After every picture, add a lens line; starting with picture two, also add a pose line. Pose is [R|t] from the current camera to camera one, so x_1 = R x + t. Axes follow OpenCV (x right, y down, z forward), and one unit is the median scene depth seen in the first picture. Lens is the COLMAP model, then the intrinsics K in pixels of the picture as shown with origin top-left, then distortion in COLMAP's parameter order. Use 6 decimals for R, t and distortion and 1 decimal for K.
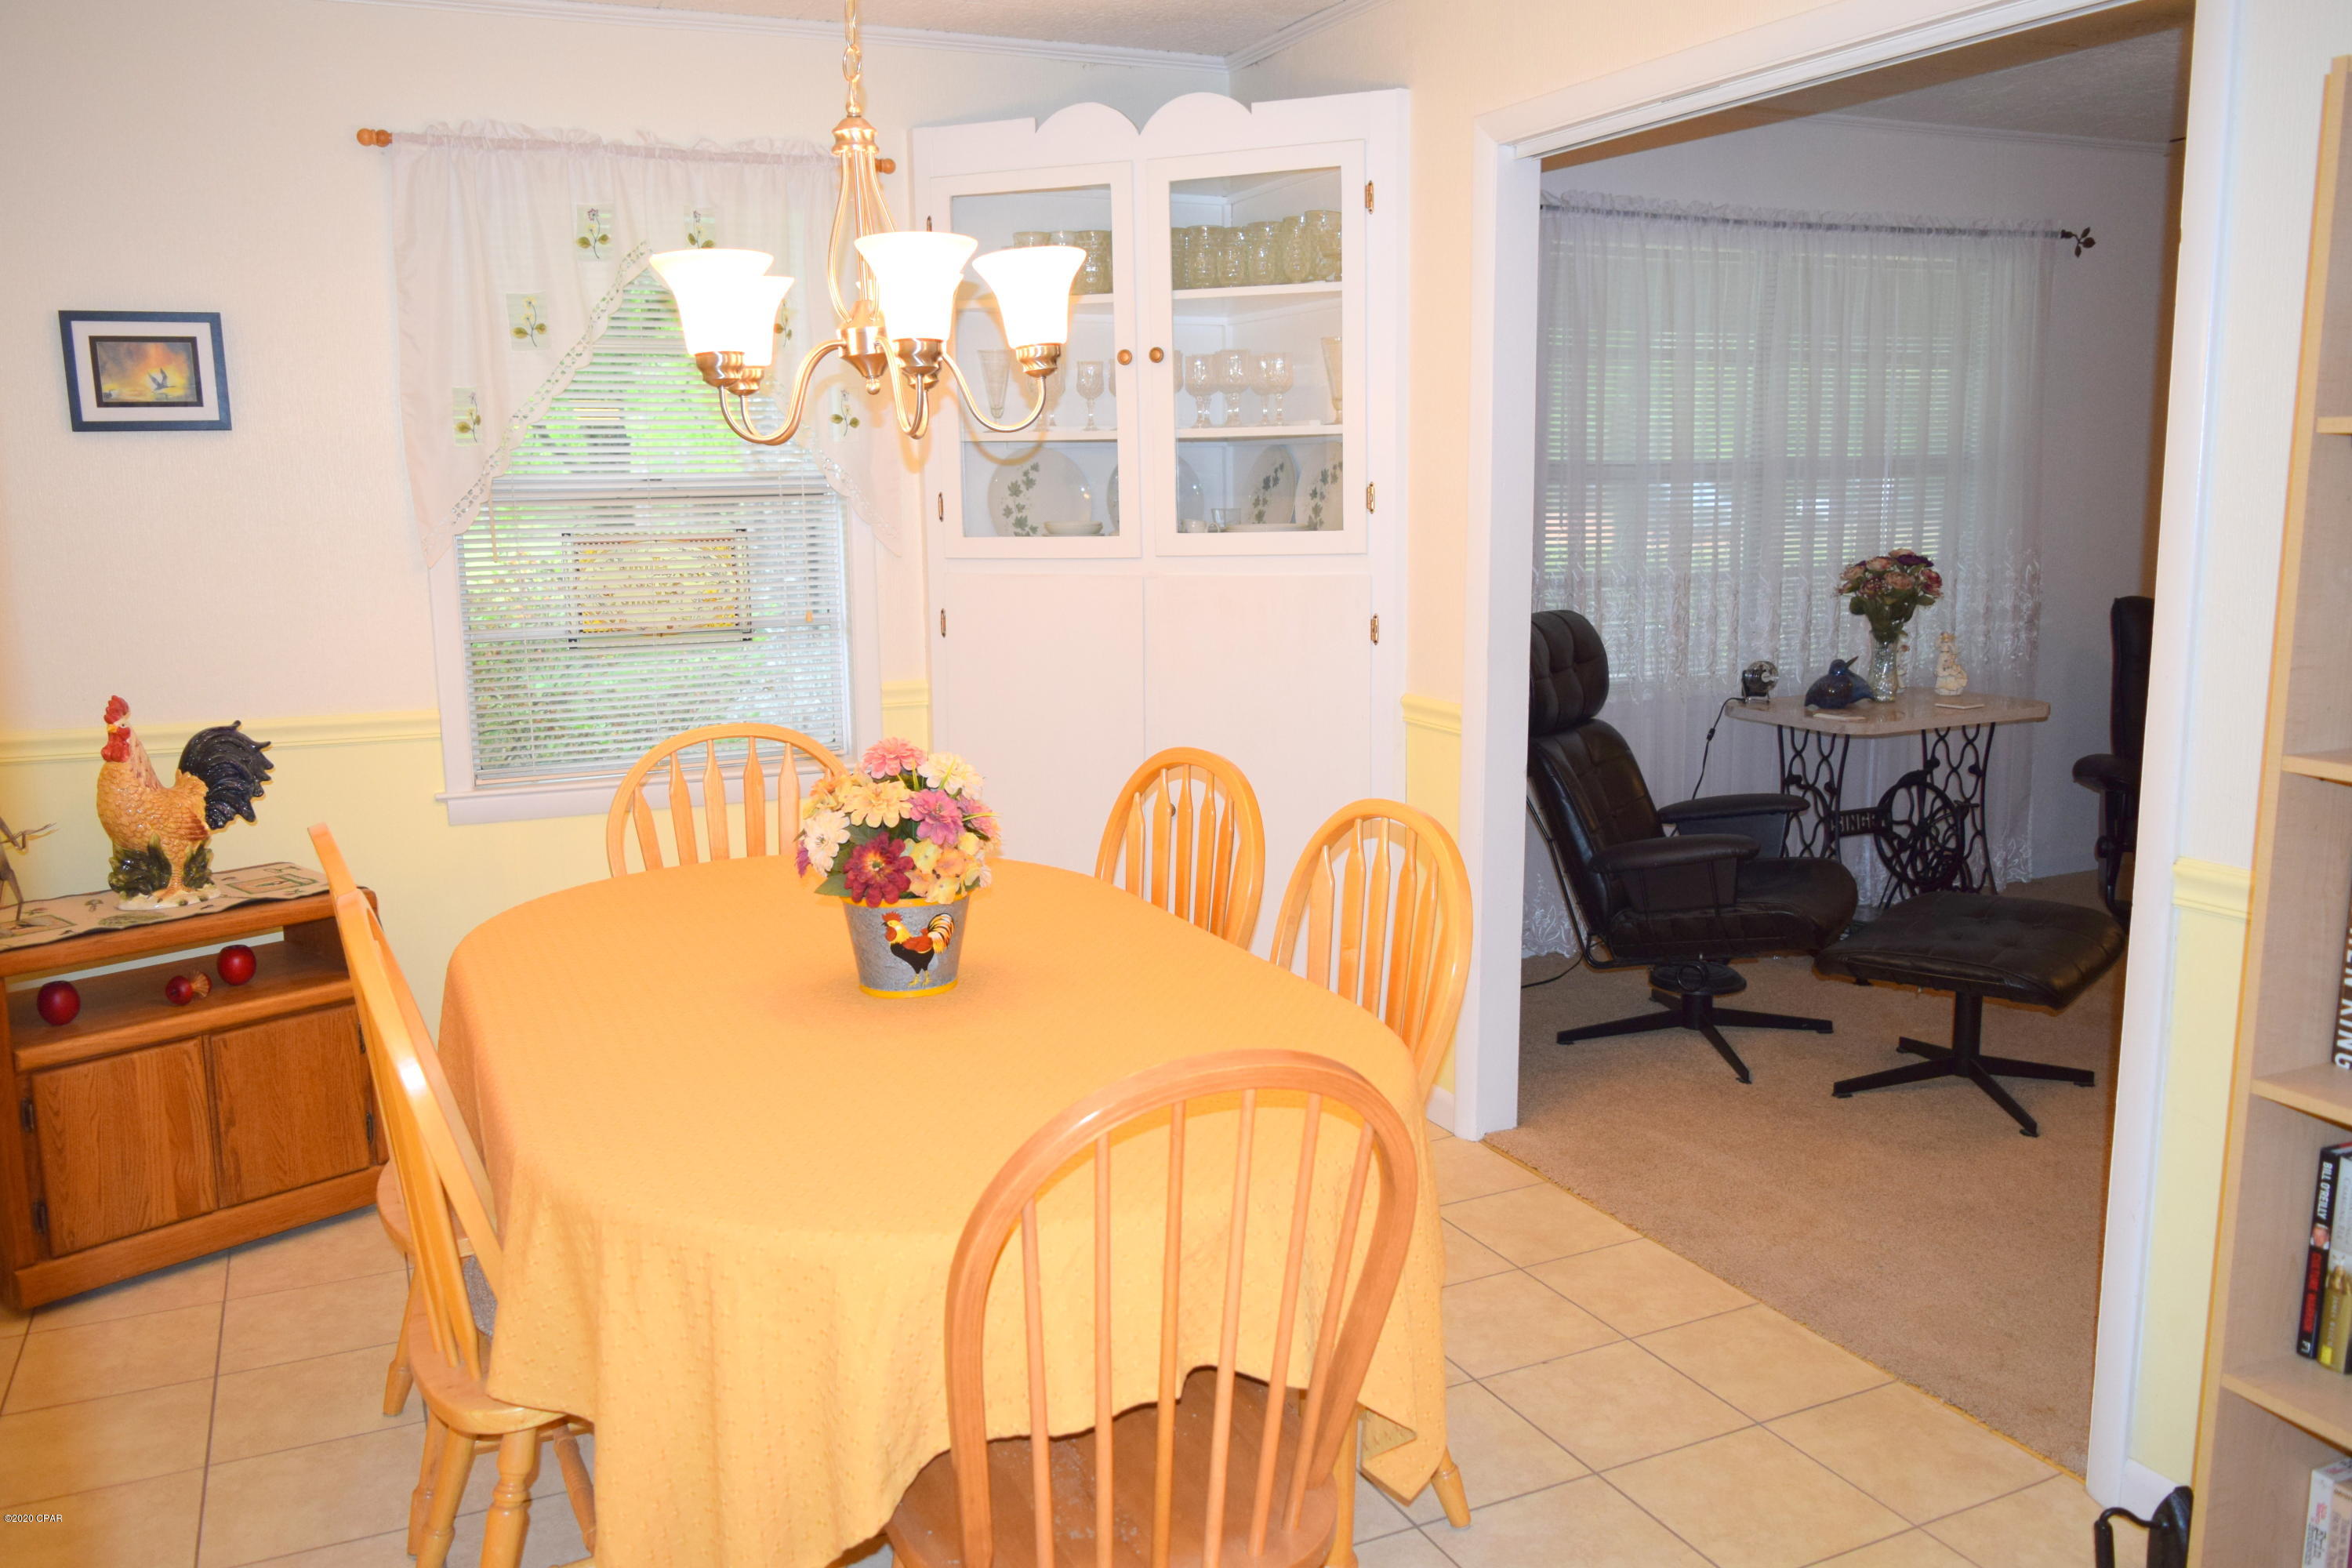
lens RADIAL K [[1840.4, 0, 1168.0], [0, 1840.4, 779.6], [0, 0, 1]] dist [-0.014961, 0.002866]
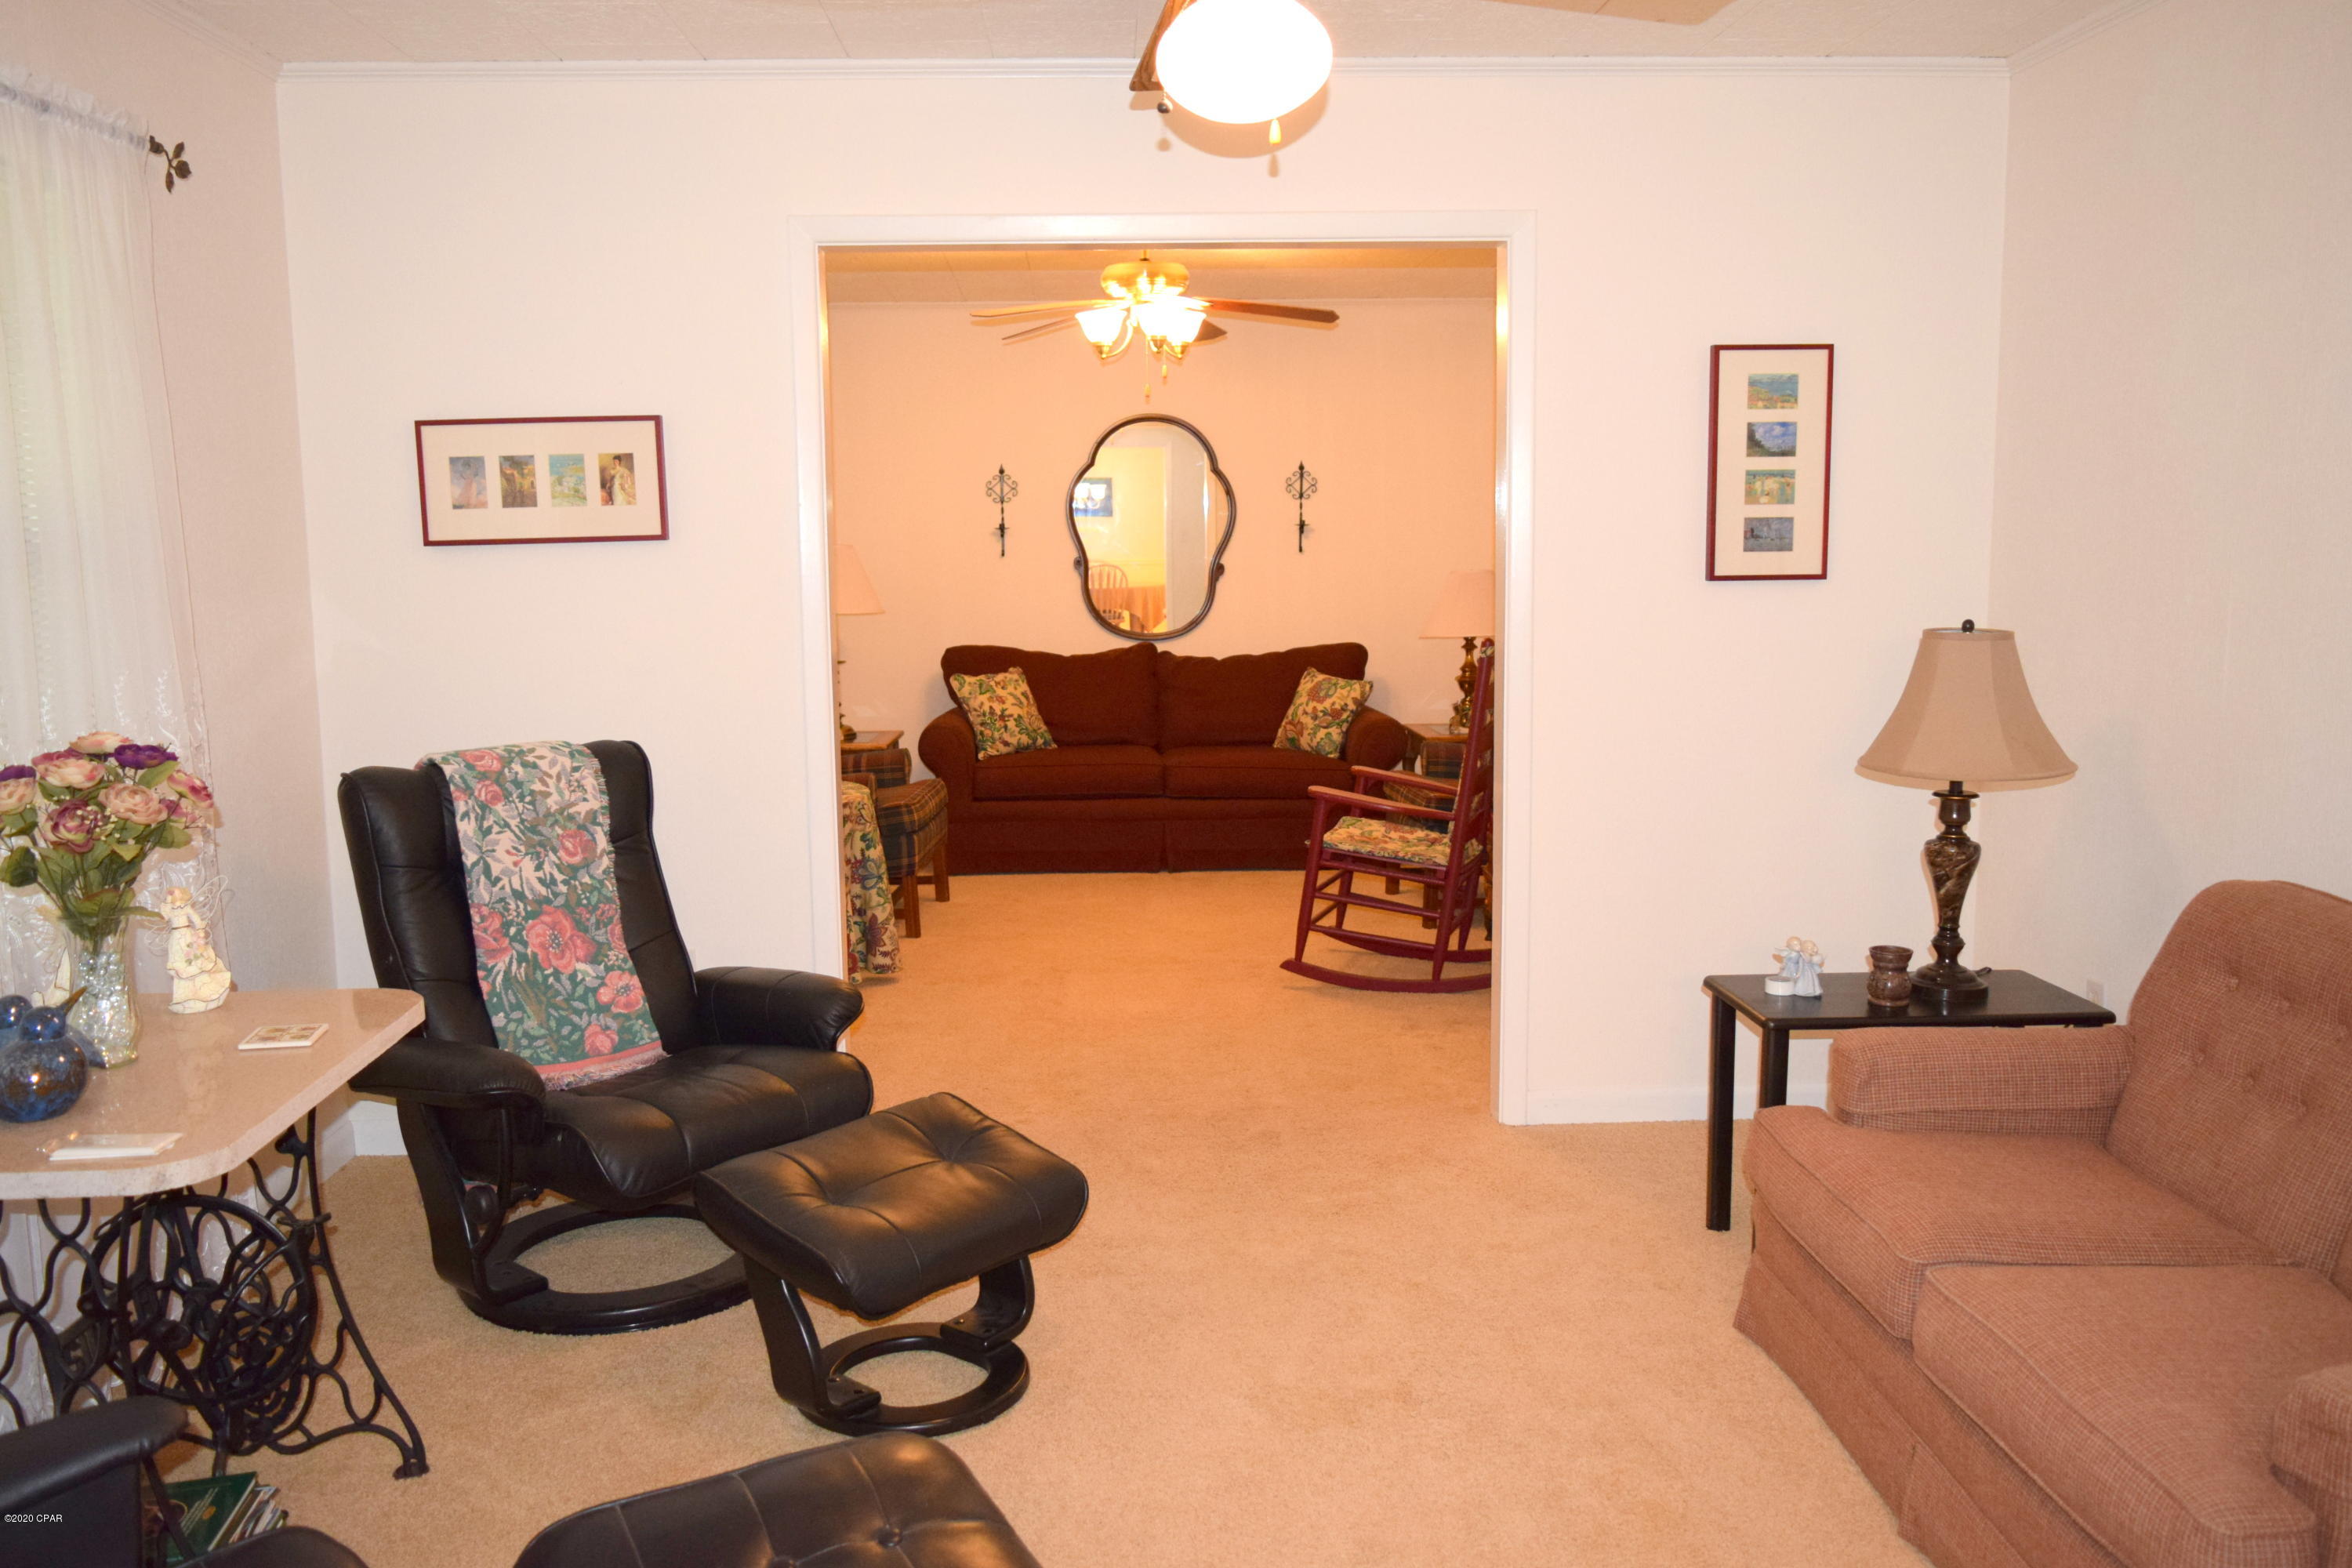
lens RADIAL K [[1840.4, 0, 1168.0], [0, 1840.4, 779.6], [0, 0, 1]] dist [-0.014961, 0.002866]
pose [[0.380786, -0.115089, 0.917473, 0.076355], [0.161451, 0.985257, 0.056583, -0.094570], [-0.910459, 0.126581, 0.393754, 0.562392]]
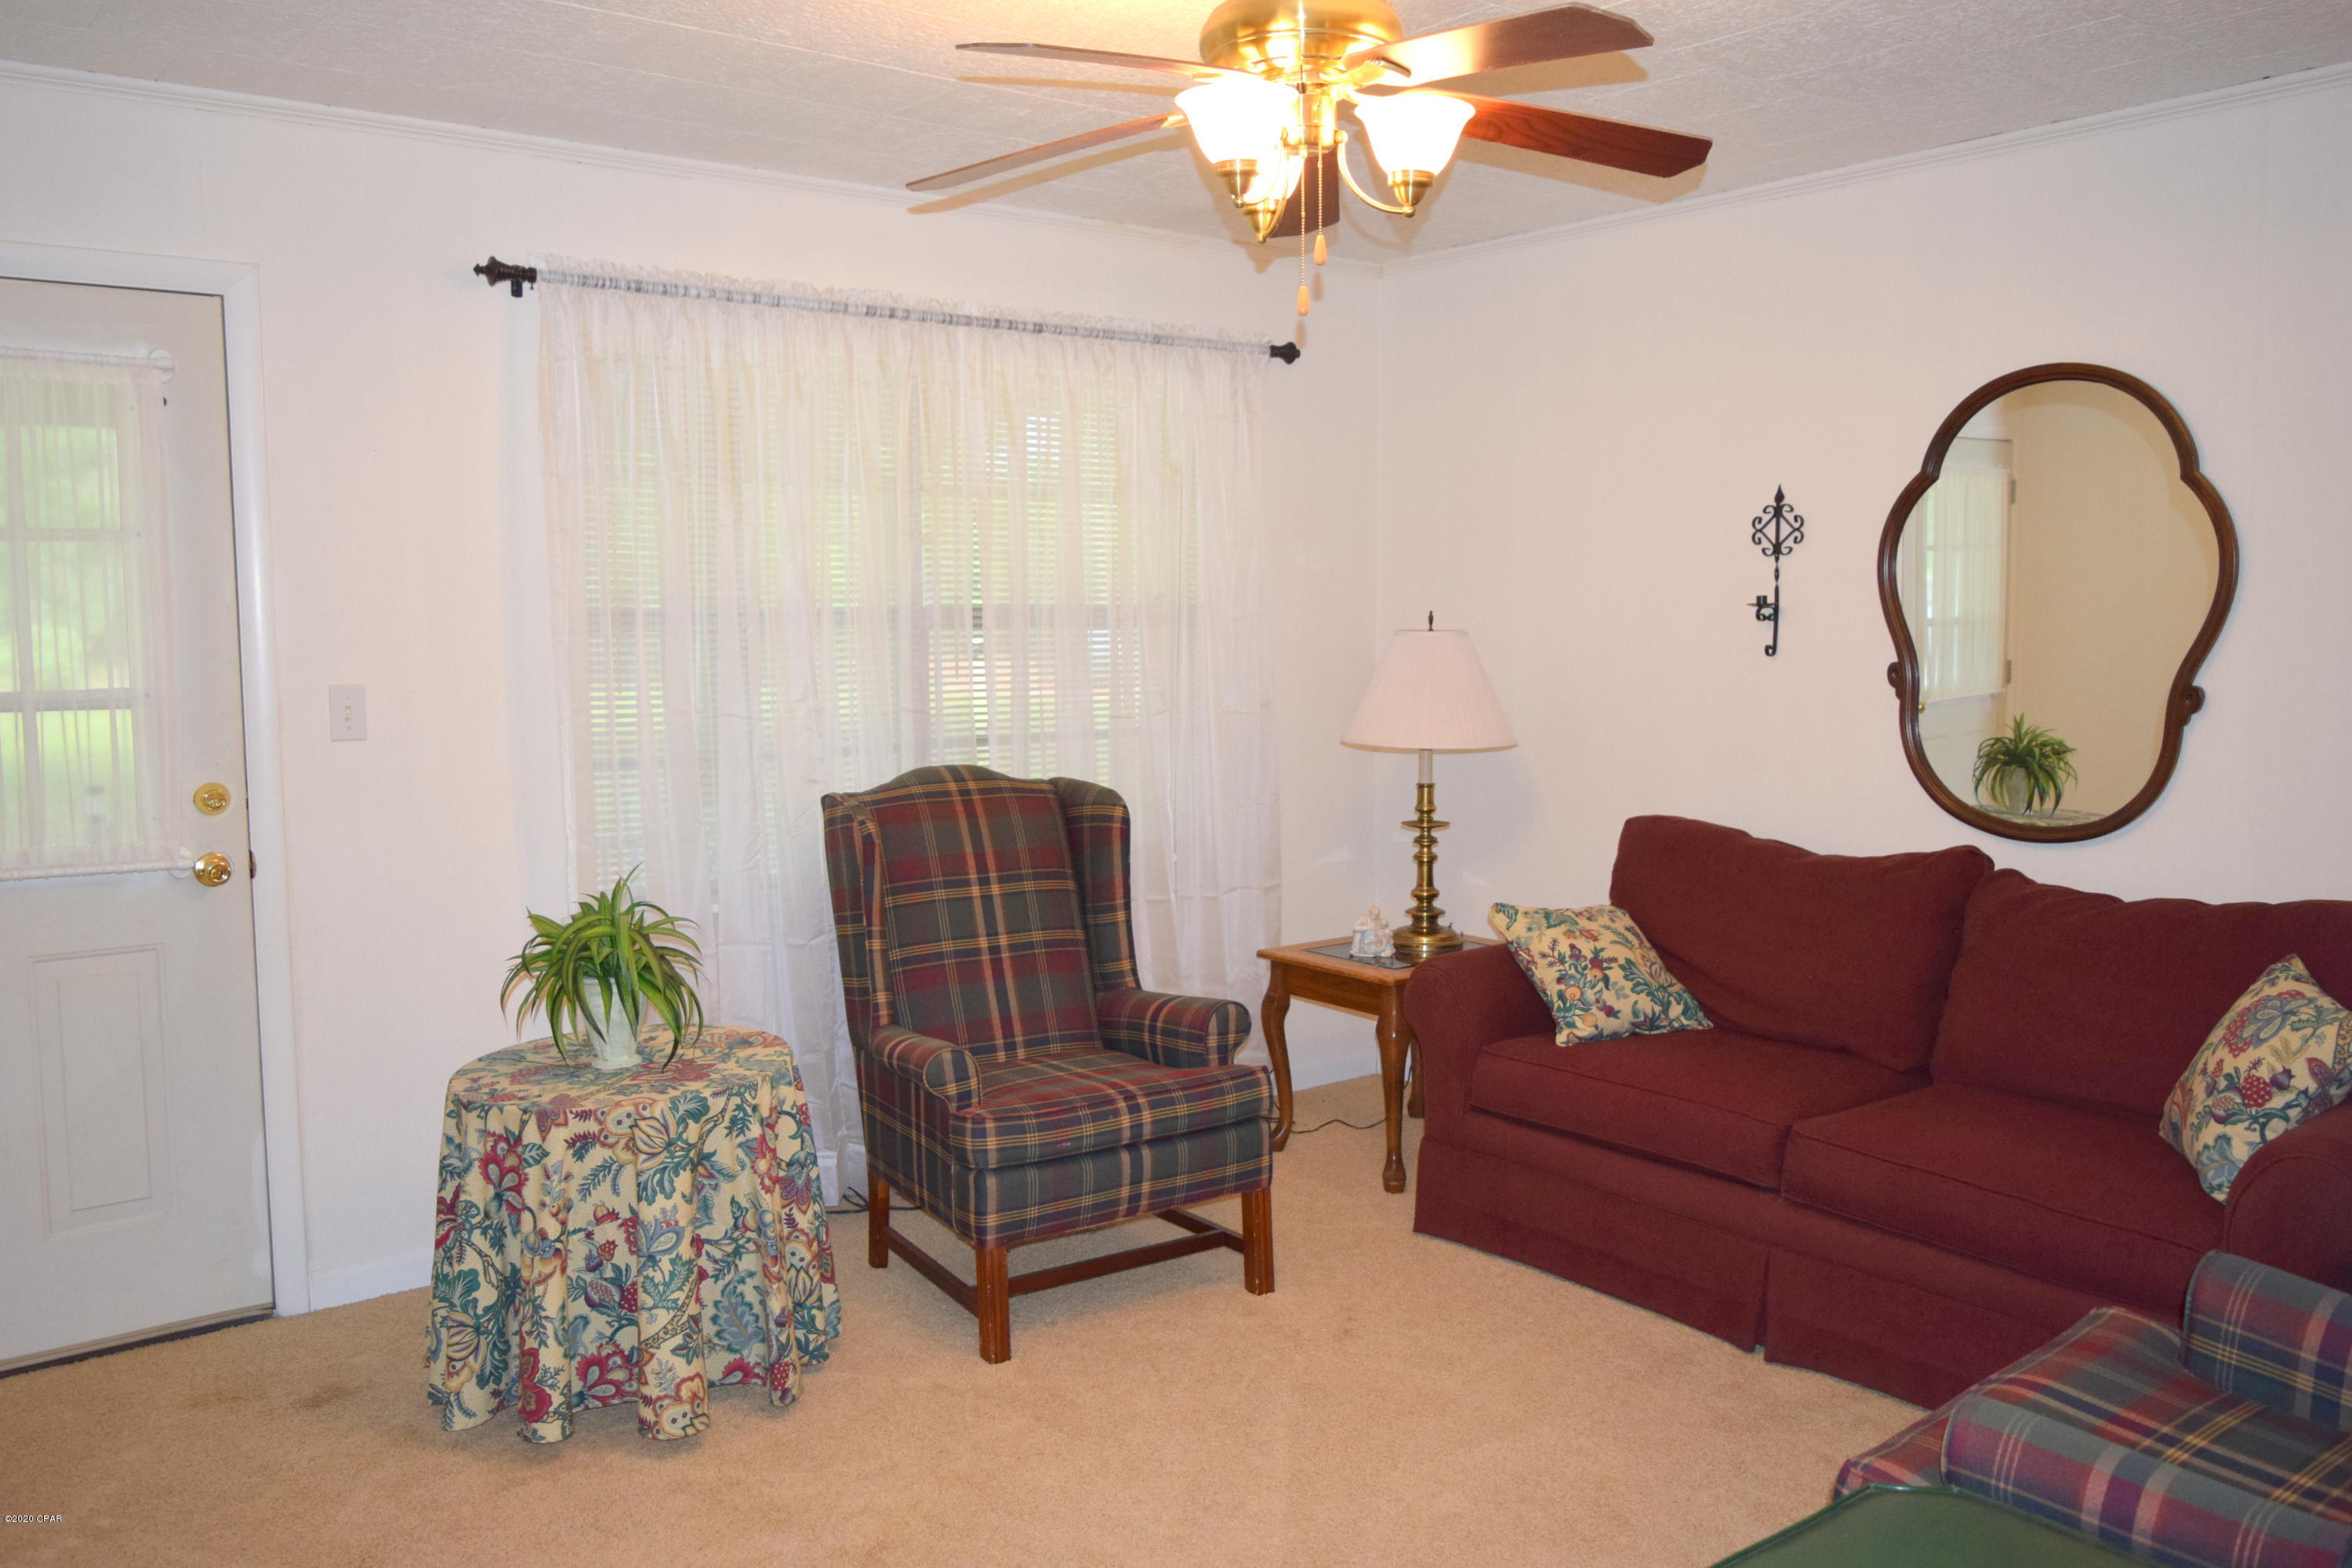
lens RADIAL K [[1894.5, 0, 1167.1], [0, 1894.5, 755.4], [0, 0, 1]] dist [-0.005116, 0.005474]
pose [[0.973180, -0.014101, 0.229614, 1.021899], [0.034499, 0.995778, -0.085067, -0.106738], [-0.227445, 0.090707, 0.969557, 0.512525]]
